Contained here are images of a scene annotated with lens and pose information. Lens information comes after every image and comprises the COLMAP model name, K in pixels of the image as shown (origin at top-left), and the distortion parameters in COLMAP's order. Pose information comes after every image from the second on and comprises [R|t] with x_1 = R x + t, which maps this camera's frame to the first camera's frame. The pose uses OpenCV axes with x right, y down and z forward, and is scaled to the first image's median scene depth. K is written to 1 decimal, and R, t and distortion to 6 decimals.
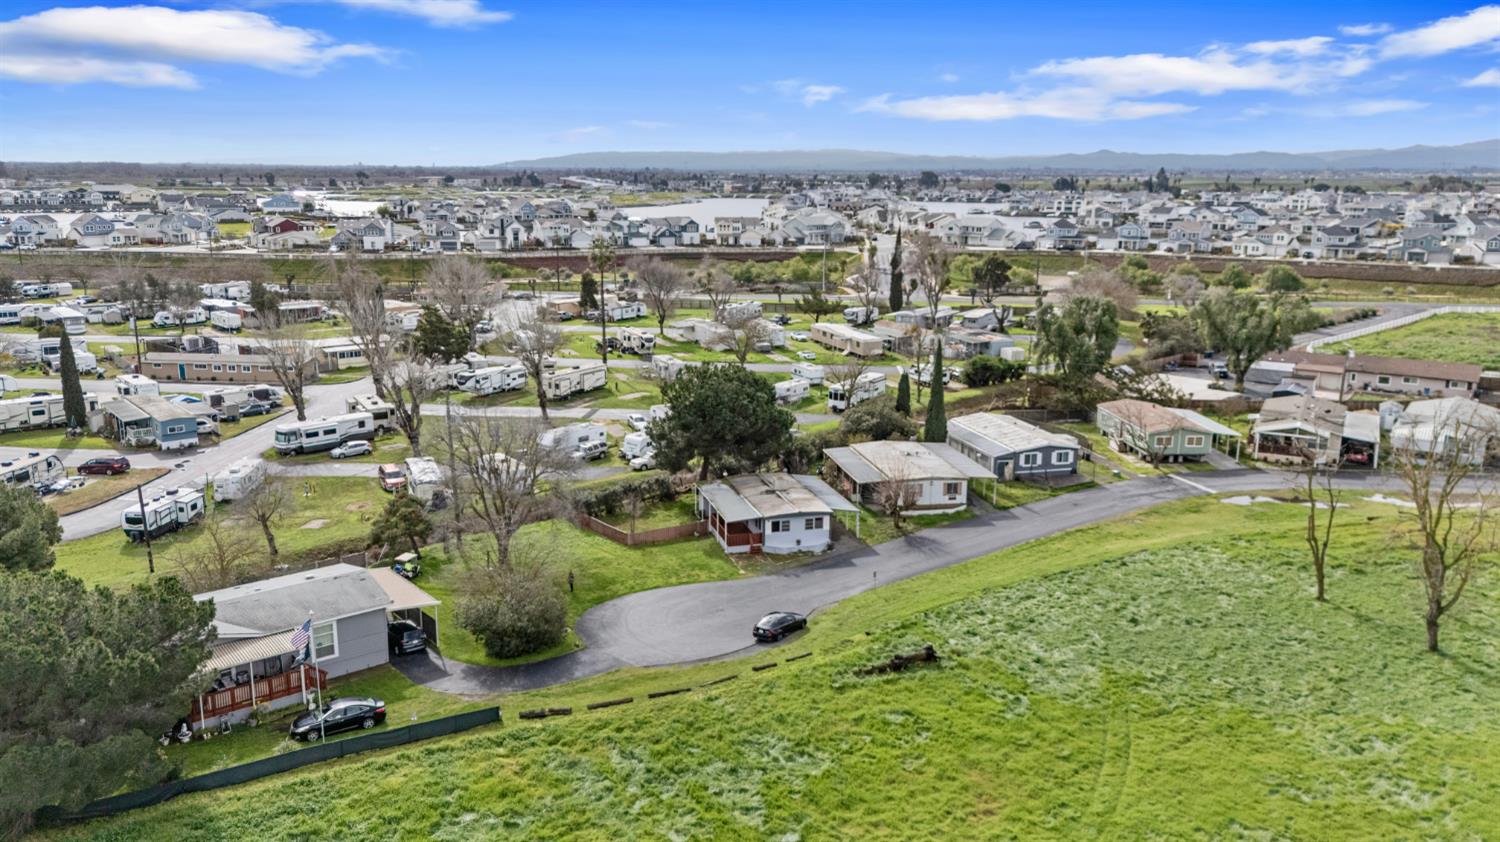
lens RADIAL K [[1109.5, 0, 742.6], [0, 1109.5, 416.1], [0, 0, 1]] dist [0.068039, -0.063607]
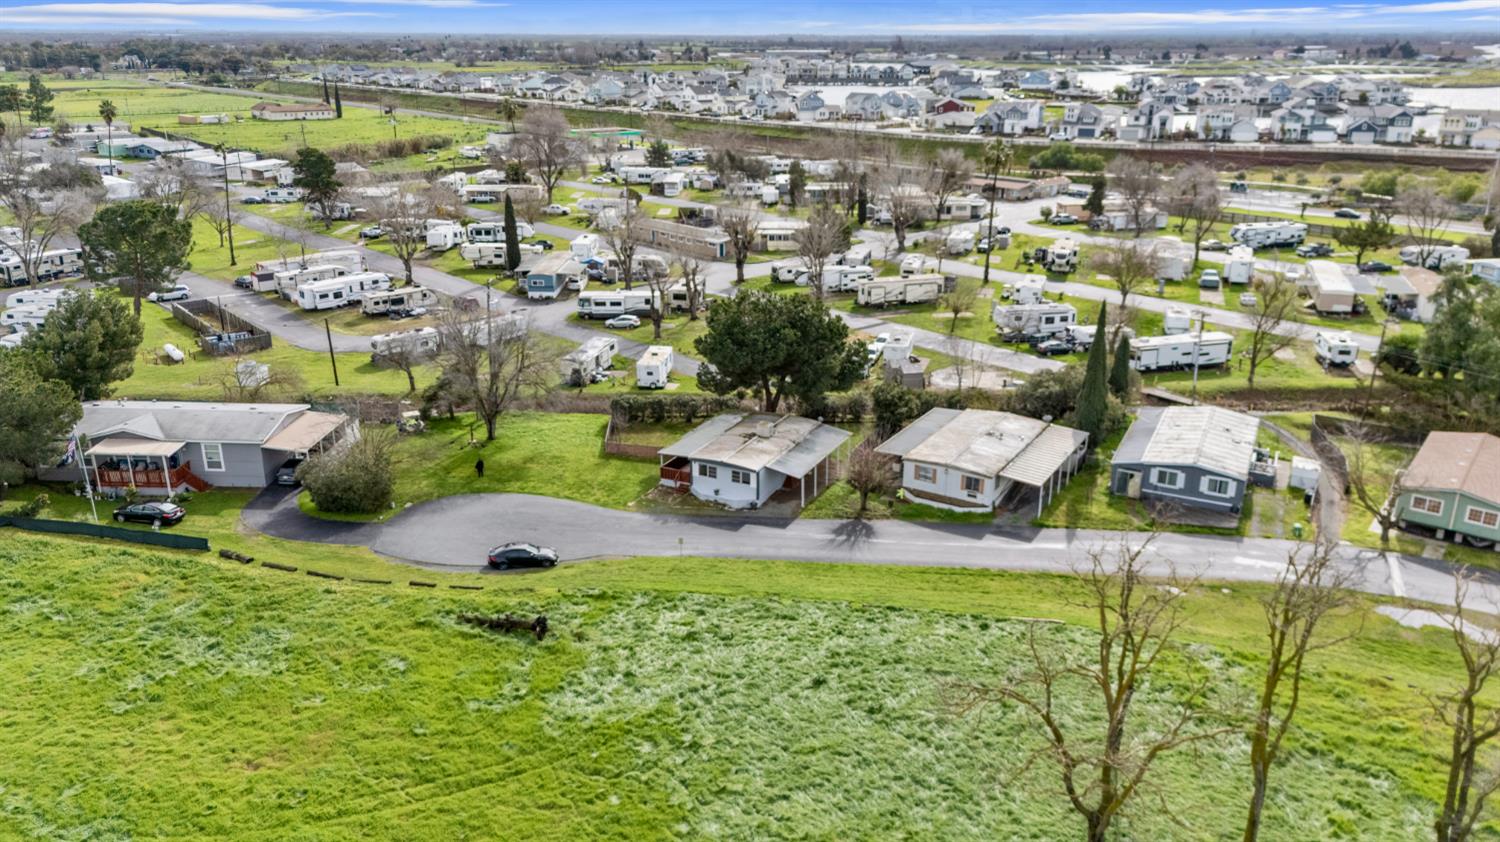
lens RADIAL K [[1109.5, 0, 742.6], [0, 1109.5, 416.1], [0, 0, 1]] dist [0.068039, -0.063607]
pose [[0.738752, 0.213730, -0.639191, 0.395503], [-0.143792, 0.976532, 0.160340, -0.061705], [0.658460, -0.026542, 0.752148, 0.192268]]
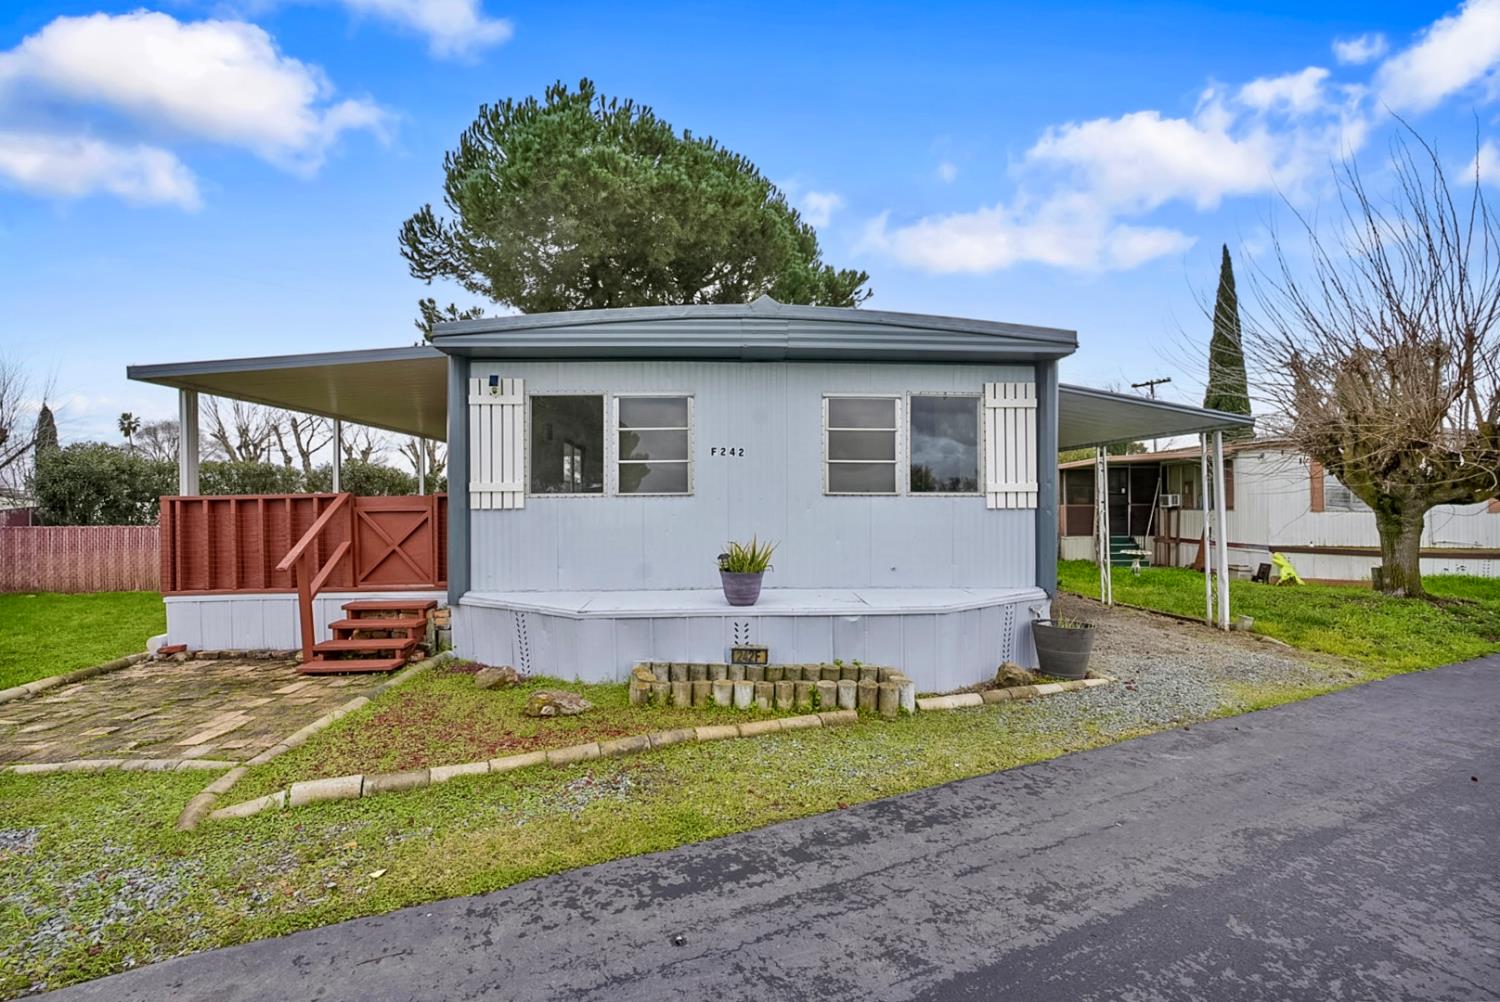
lens RADIAL K [[657.2, 0, 746.3], [0, 657.2, 534.7], [0, 0, 1]] dist [-0.002058, 0.000190]
pose [[0.974952, 0.004217, -0.222375, 0.039280], [-0.041325, 0.985845, -0.162485, 0.073224], [0.218542, 0.167605, 0.961326, 0.573701]]
